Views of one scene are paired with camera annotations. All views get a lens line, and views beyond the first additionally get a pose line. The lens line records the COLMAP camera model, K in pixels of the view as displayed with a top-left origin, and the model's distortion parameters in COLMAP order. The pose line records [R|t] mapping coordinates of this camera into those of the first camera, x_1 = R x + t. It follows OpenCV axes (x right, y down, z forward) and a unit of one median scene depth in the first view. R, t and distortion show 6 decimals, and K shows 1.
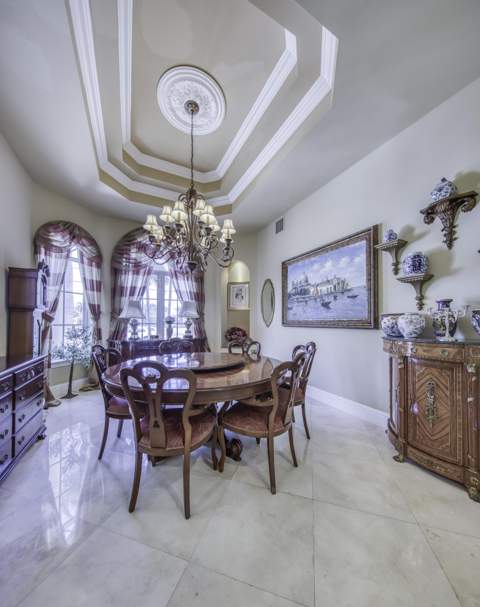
lens RADIAL K [[215.7, 0, 240.8], [0, 215.7, 320.3], [0, 0, 1]] dist [0.000405, -0.000213]
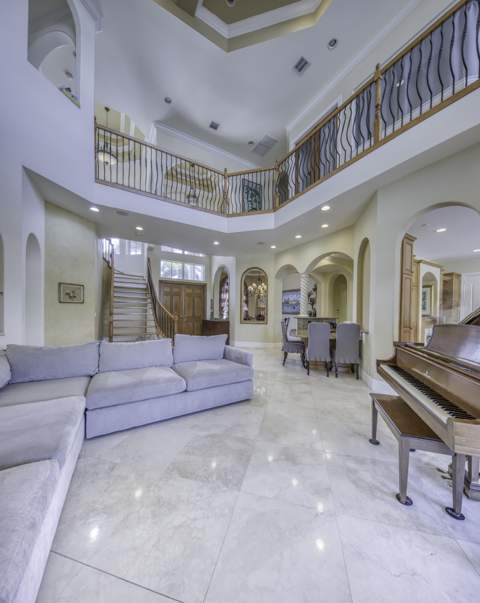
lens RADIAL K [[214.0, 0, 239.7], [0, 214.0, 310.3], [0, 0, 1]] dist [0.009819, -0.000017]
pose [[0.998308, 0.016421, 0.055780, -0.614439], [-0.016141, 0.999855, -0.005473, 0.003667], [-0.055862, 0.004564, 0.998428, -2.204619]]
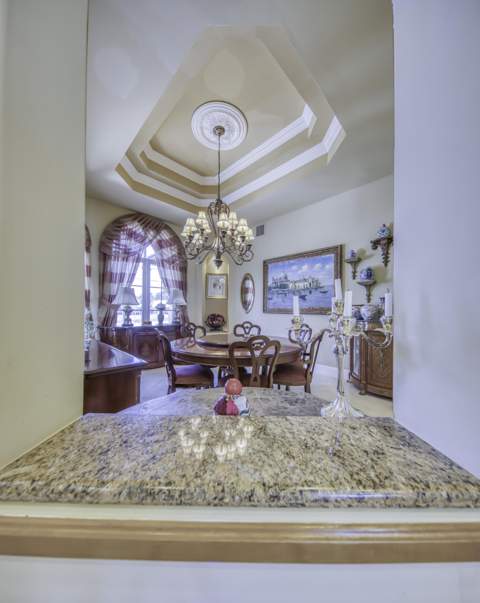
lens RADIAL K [[214.0, 0, 239.7], [0, 214.0, 310.3], [0, 0, 1]] dist [0.009819, -0.000017]
pose [[0.951616, 0.005338, 0.307243, -0.378375], [-0.008972, 0.999905, 0.010417, 0.000681], [-0.307159, -0.012670, 0.951574, -0.150734]]
